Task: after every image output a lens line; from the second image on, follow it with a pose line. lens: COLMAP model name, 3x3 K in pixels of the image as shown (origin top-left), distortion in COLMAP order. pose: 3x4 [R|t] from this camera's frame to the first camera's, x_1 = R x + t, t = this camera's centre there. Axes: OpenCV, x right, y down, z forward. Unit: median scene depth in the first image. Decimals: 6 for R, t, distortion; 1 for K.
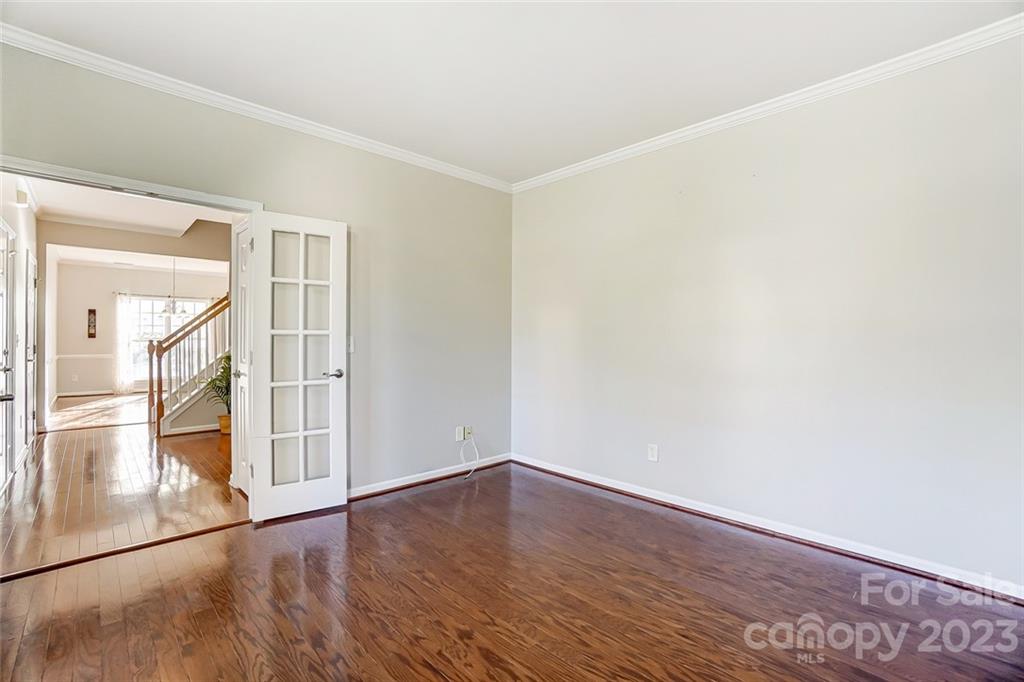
lens RADIAL K [[464.6, 0, 514.2], [0, 464.6, 336.8], [0, 0, 1]] dist [-0.027104, 0.000216]
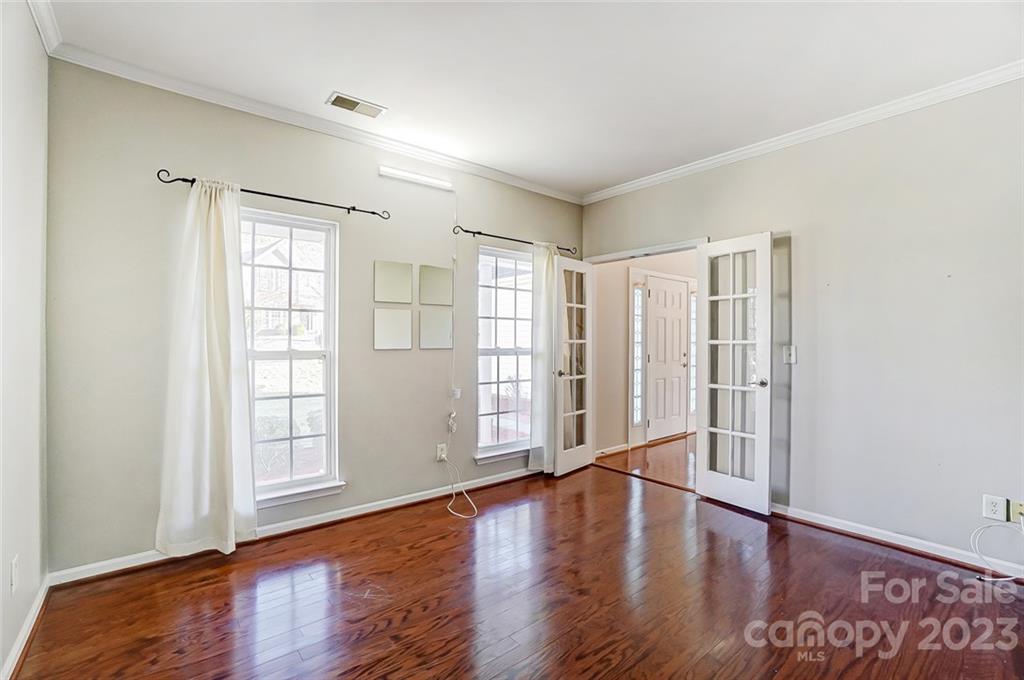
lens RADIAL K [[456.7, 0, 511.7], [0, 456.7, 343.5], [0, 0, 1]] dist [-0.000552, -0.000081]
pose [[-0.059295, -0.003388, -0.998235, 0.651645], [0.001007, 0.999994, -0.003454, -0.003402], [0.998240, -0.001210, -0.059291, 0.515843]]
